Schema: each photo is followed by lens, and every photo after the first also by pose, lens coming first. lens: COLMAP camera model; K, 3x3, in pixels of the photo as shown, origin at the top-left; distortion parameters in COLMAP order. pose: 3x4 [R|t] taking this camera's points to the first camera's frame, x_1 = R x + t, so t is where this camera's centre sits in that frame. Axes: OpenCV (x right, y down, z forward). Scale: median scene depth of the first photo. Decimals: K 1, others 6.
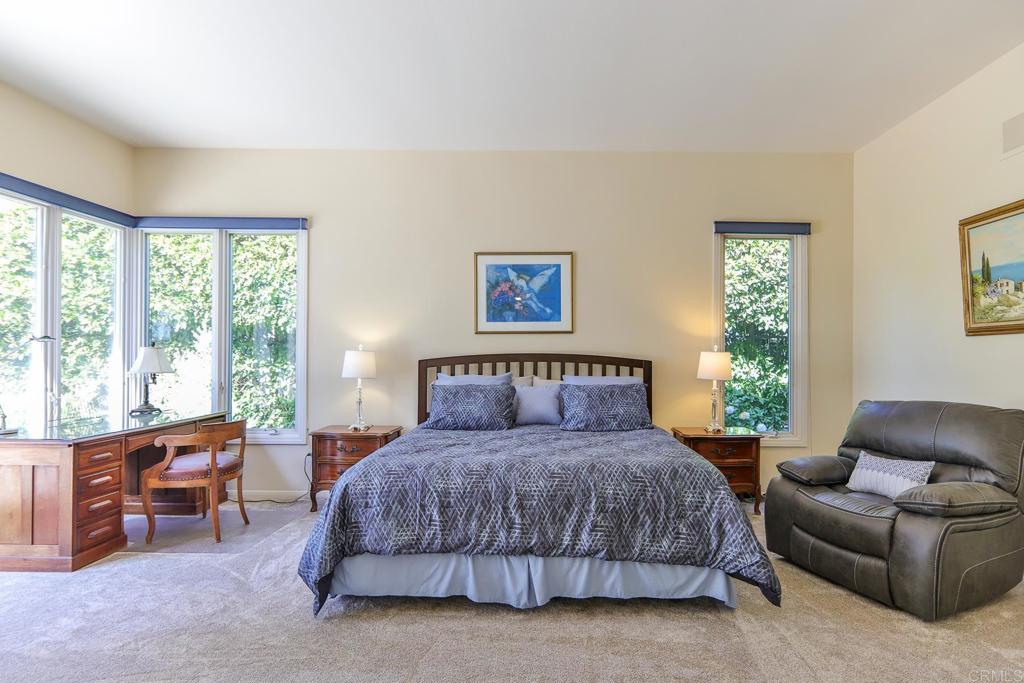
lens RADIAL K [[533.7, 0, 513.2], [0, 533.7, 353.1], [0, 0, 1]] dist [0.000281, 0.000273]
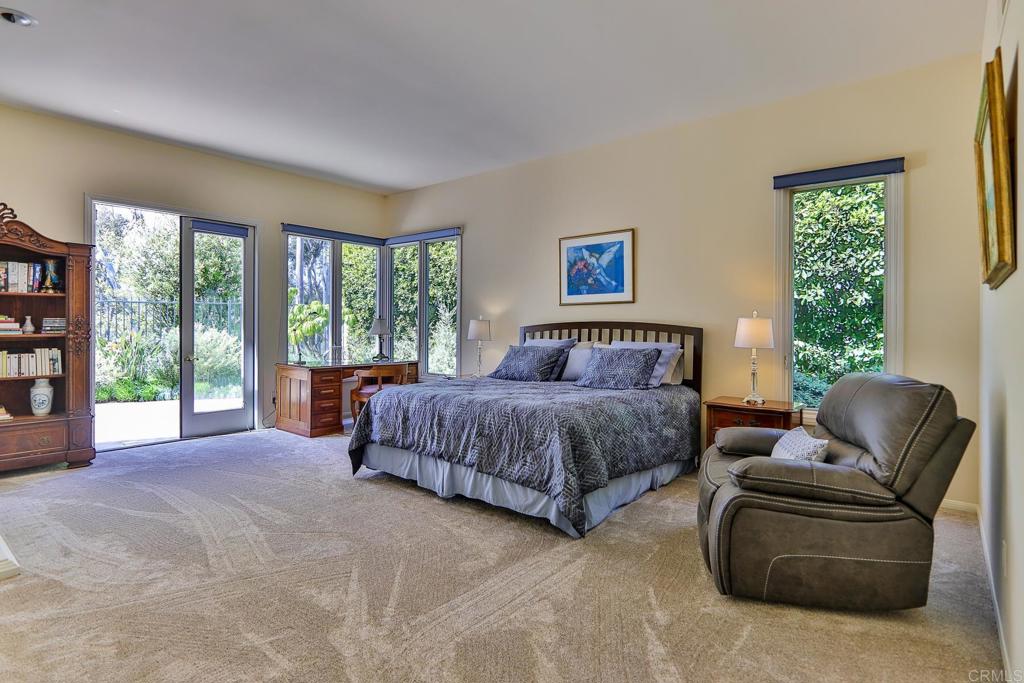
lens RADIAL K [[510.6, 0, 512.4], [0, 510.6, 329.6], [0, 0, 1]] dist [-0.000052, -0.000186]
pose [[0.781285, 0.003774, -0.624163, 0.576952], [-0.004730, 0.999989, 0.000126, 0.018449], [0.624156, 0.002854, 0.781294, 0.032082]]
